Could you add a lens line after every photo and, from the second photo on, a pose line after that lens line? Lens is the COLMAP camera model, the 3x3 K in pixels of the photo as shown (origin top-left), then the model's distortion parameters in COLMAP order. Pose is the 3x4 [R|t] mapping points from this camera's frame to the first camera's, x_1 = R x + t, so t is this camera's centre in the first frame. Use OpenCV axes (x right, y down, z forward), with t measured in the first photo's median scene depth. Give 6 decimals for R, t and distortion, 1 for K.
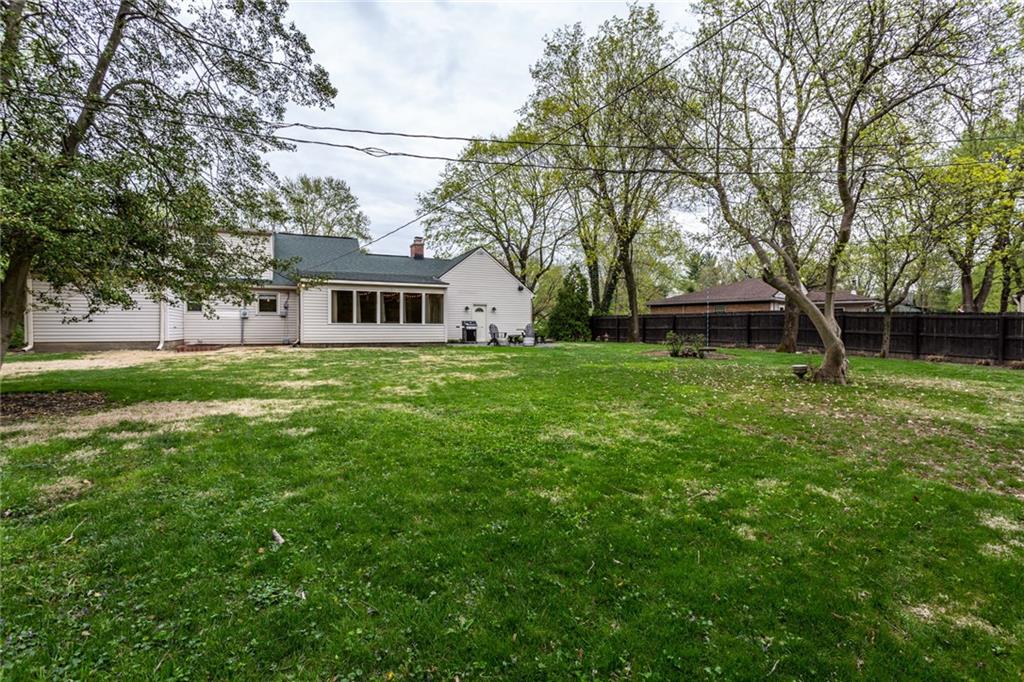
lens RADIAL K [[483.7, 0, 512.8], [0, 483.7, 336.8], [0, 0, 1]] dist [-0.009681, -0.000364]
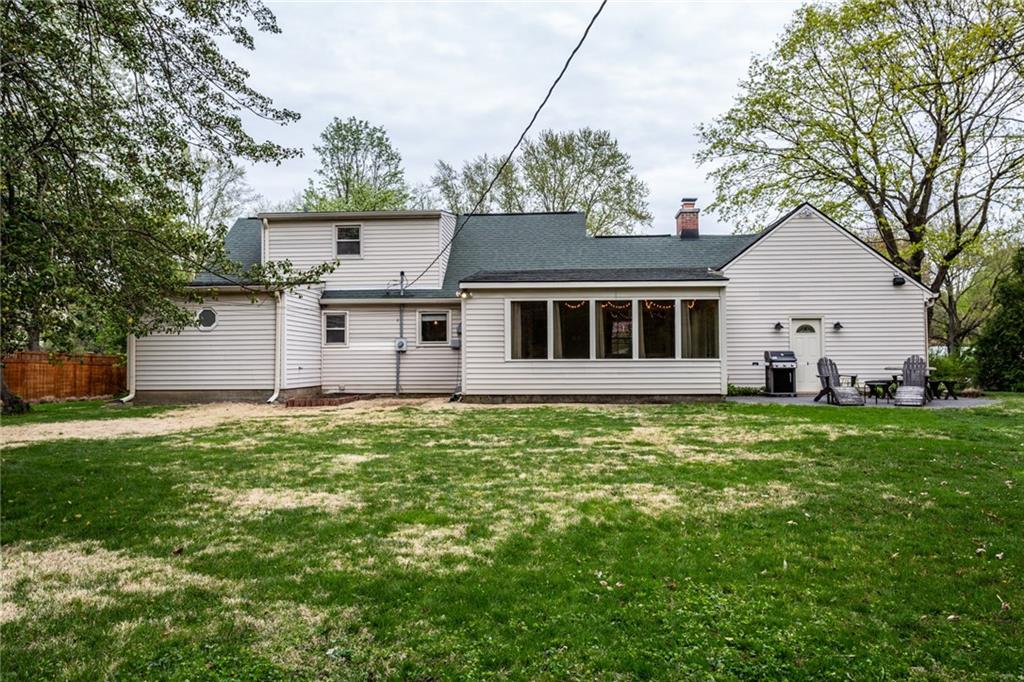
lens RADIAL K [[778.1, 0, 509.9], [0, 778.1, 341.8], [0, 0, 1]] dist [0.002269, 0.005511]
pose [[0.883406, -0.019705, -0.468193, 0.039927], [-0.000313, 0.999090, -0.042639, -0.008074], [0.468608, 0.037815, 0.882597, 0.157352]]
